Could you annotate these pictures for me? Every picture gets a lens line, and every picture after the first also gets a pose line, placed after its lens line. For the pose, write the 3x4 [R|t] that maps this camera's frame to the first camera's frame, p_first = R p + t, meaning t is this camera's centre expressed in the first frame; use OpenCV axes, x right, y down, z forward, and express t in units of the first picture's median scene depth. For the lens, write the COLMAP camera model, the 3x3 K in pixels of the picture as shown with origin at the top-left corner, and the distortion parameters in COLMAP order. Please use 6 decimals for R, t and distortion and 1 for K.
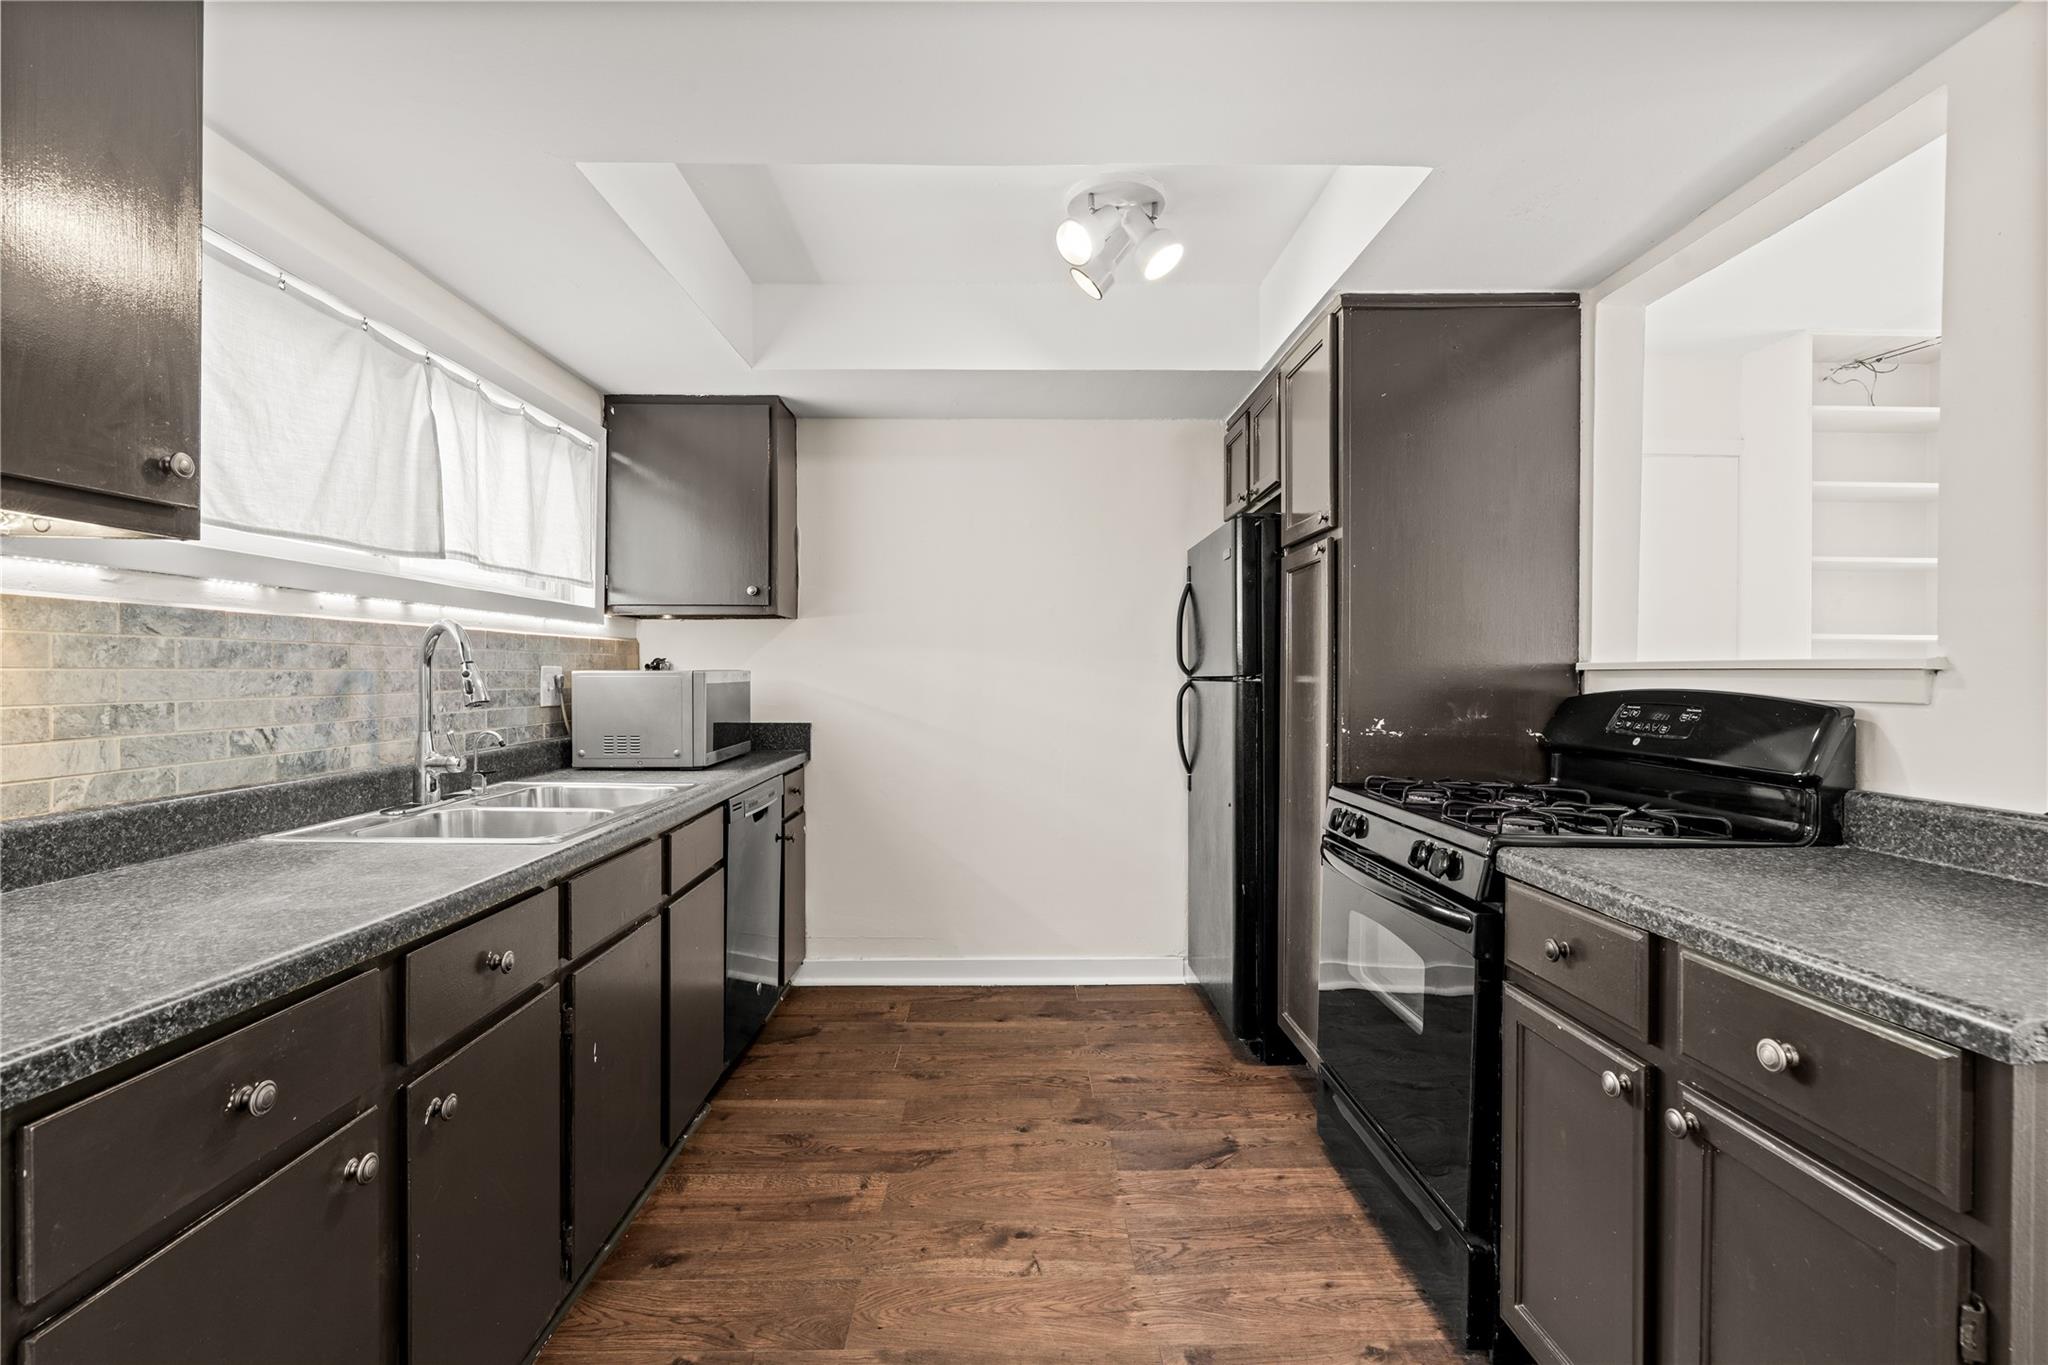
lens RADIAL K [[919.7, 0, 1023.5], [0, 919.7, 678.3], [0, 0, 1]] dist [-0.003063, -0.000905]
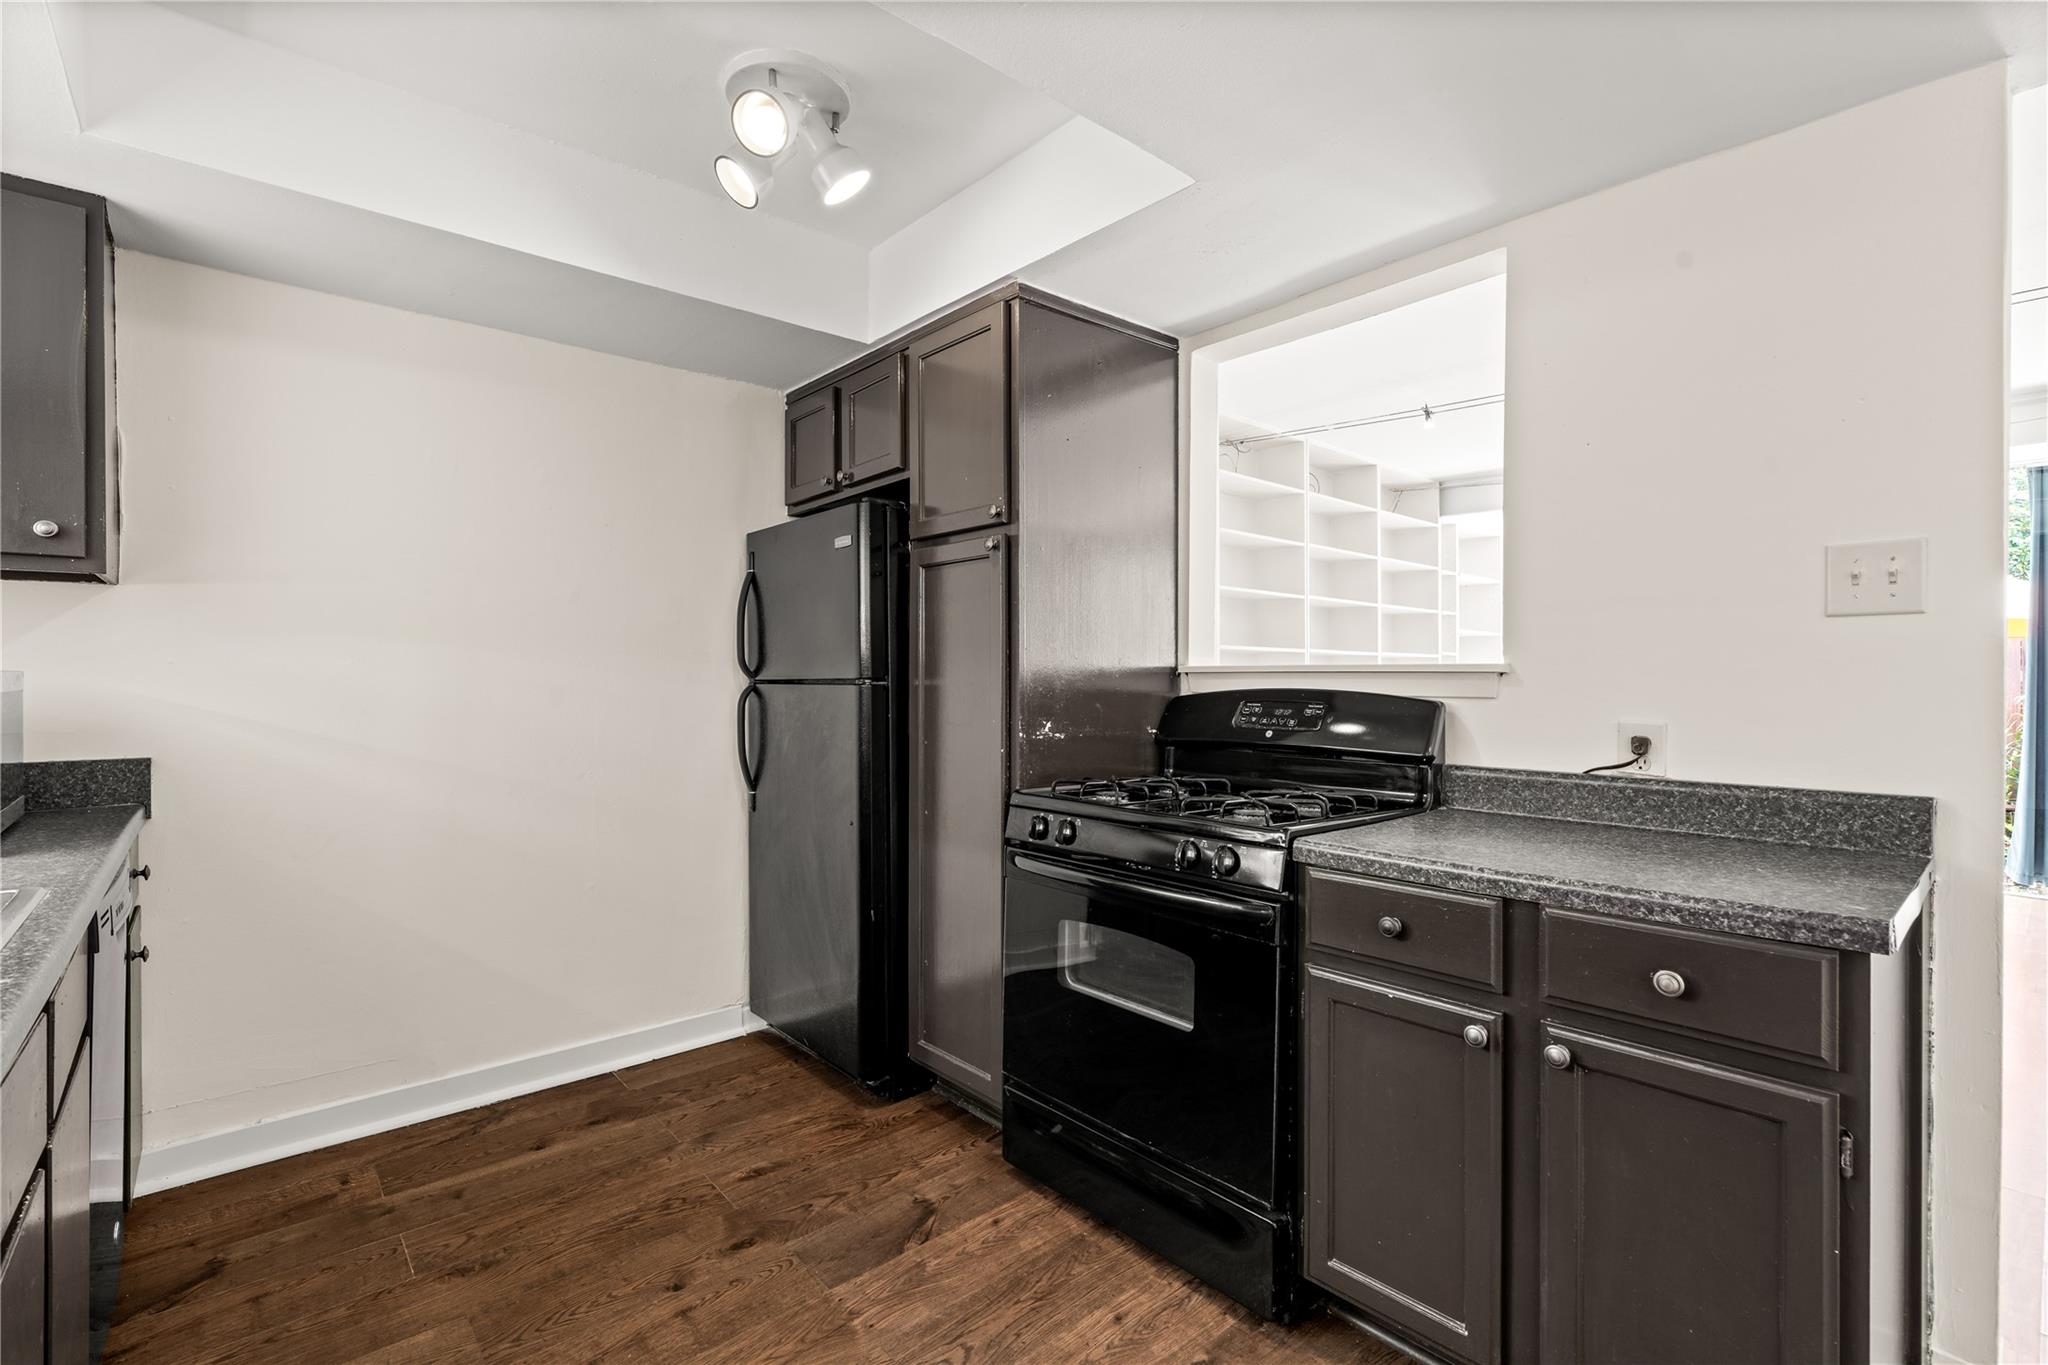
lens RADIAL K [[919.7, 0, 1023.5], [0, 919.7, 678.3], [0, 0, 1]] dist [-0.003063, -0.000905]
pose [[0.767030, -0.001764, 0.641608, -0.293755], [0.003872, 0.999991, -0.001880, -0.000709], [-0.641599, 0.003926, 0.767030, 0.276161]]
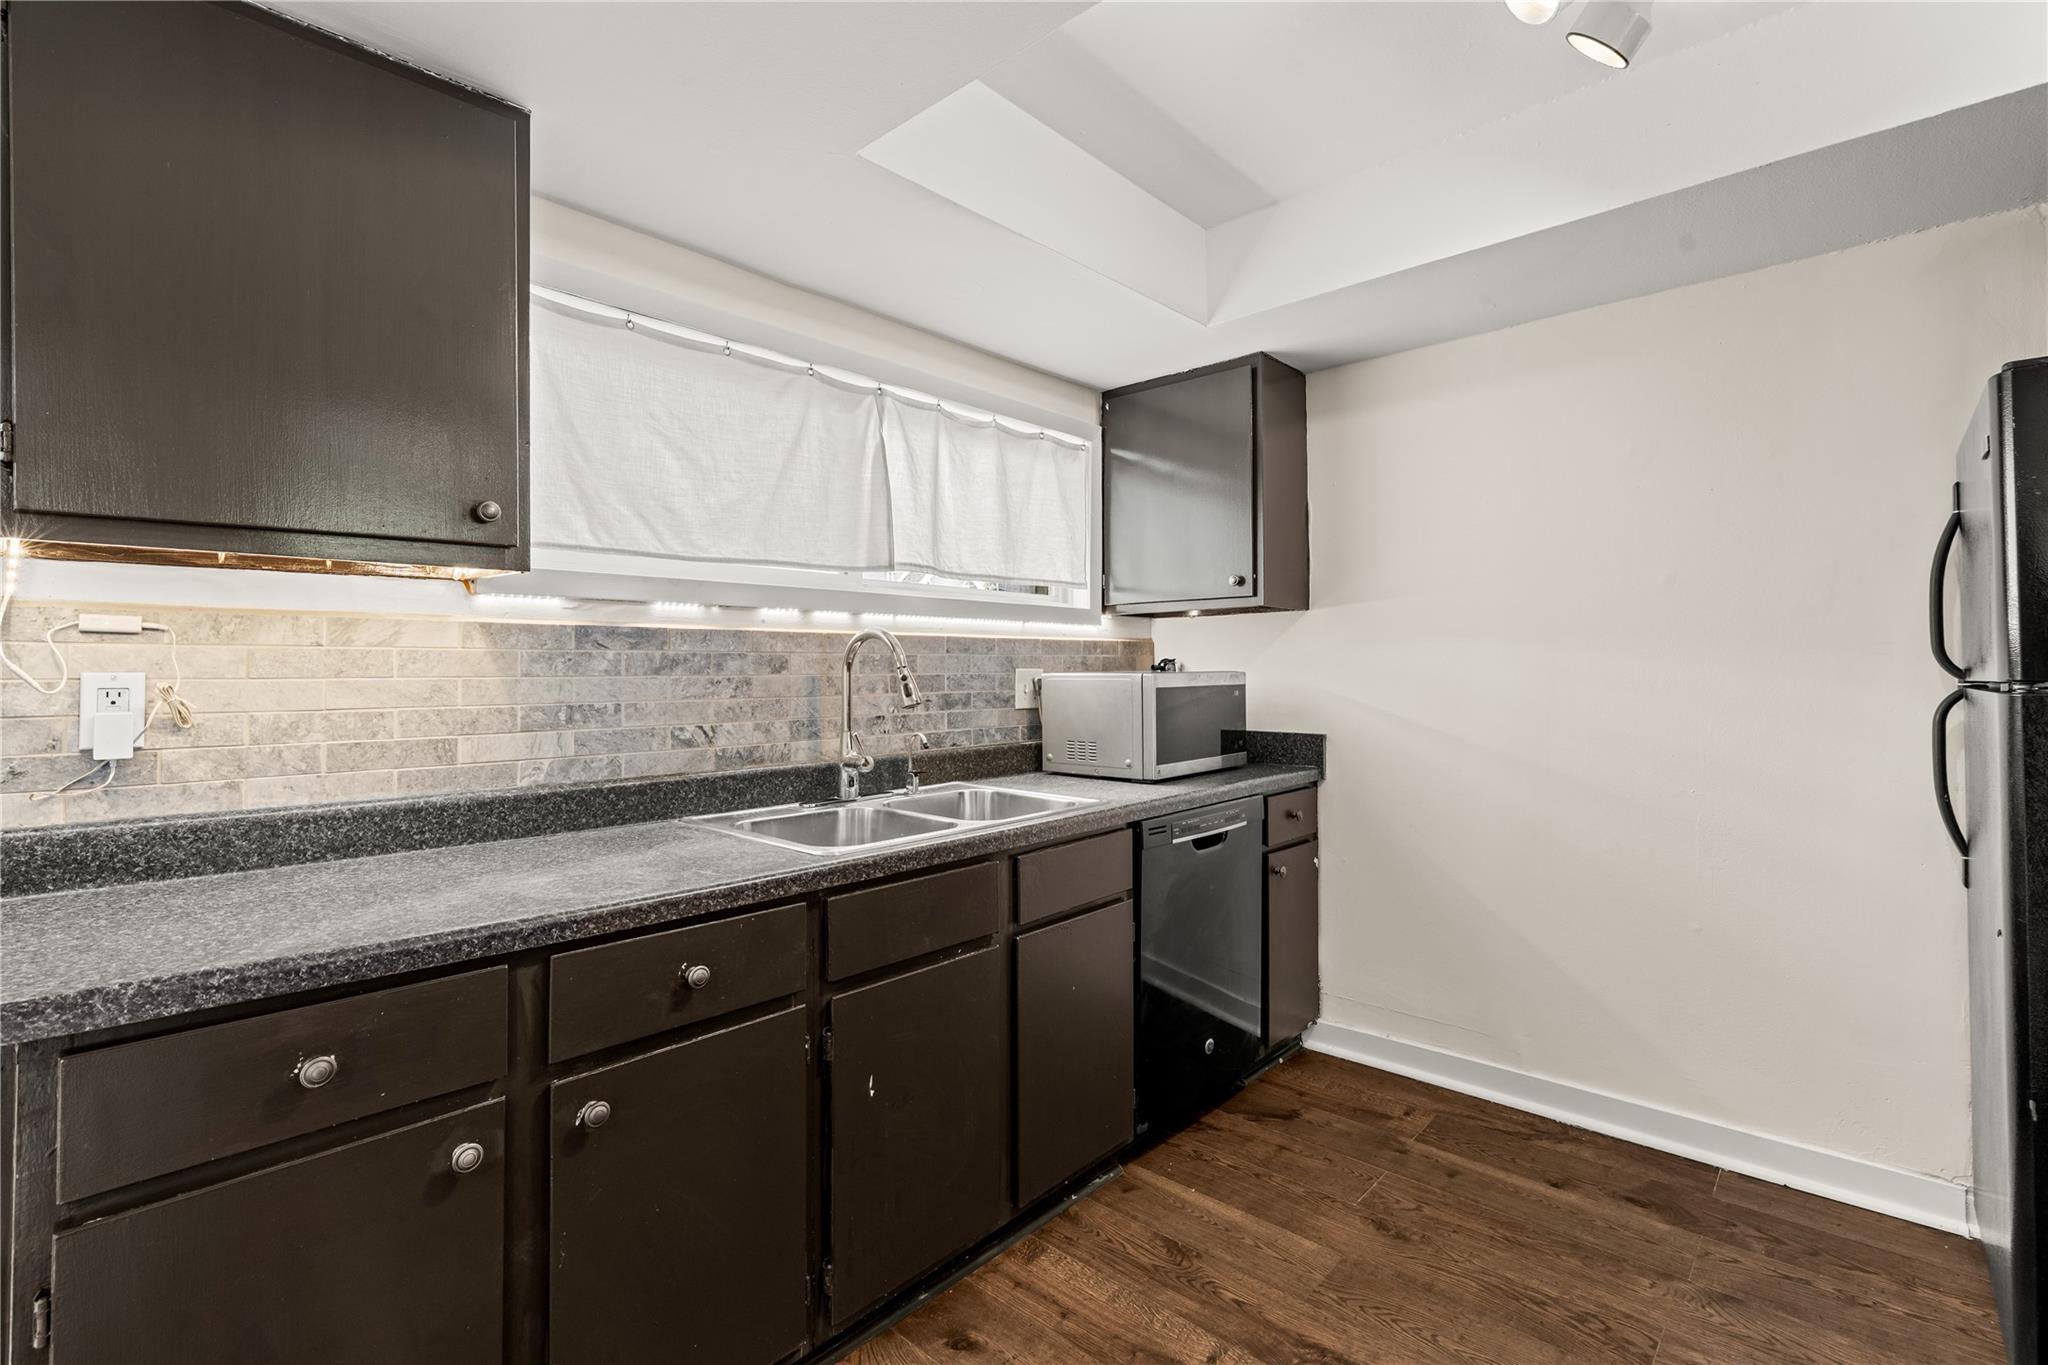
lens RADIAL K [[919.7, 0, 1023.5], [0, 919.7, 678.3], [0, 0, 1]] dist [-0.003063, -0.000905]
pose [[0.723395, 0.000053, -0.690434, 0.236350], [0.000237, 1.000000, 0.000326, -0.005586], [0.690434, -0.000399, 0.723395, 0.349209]]
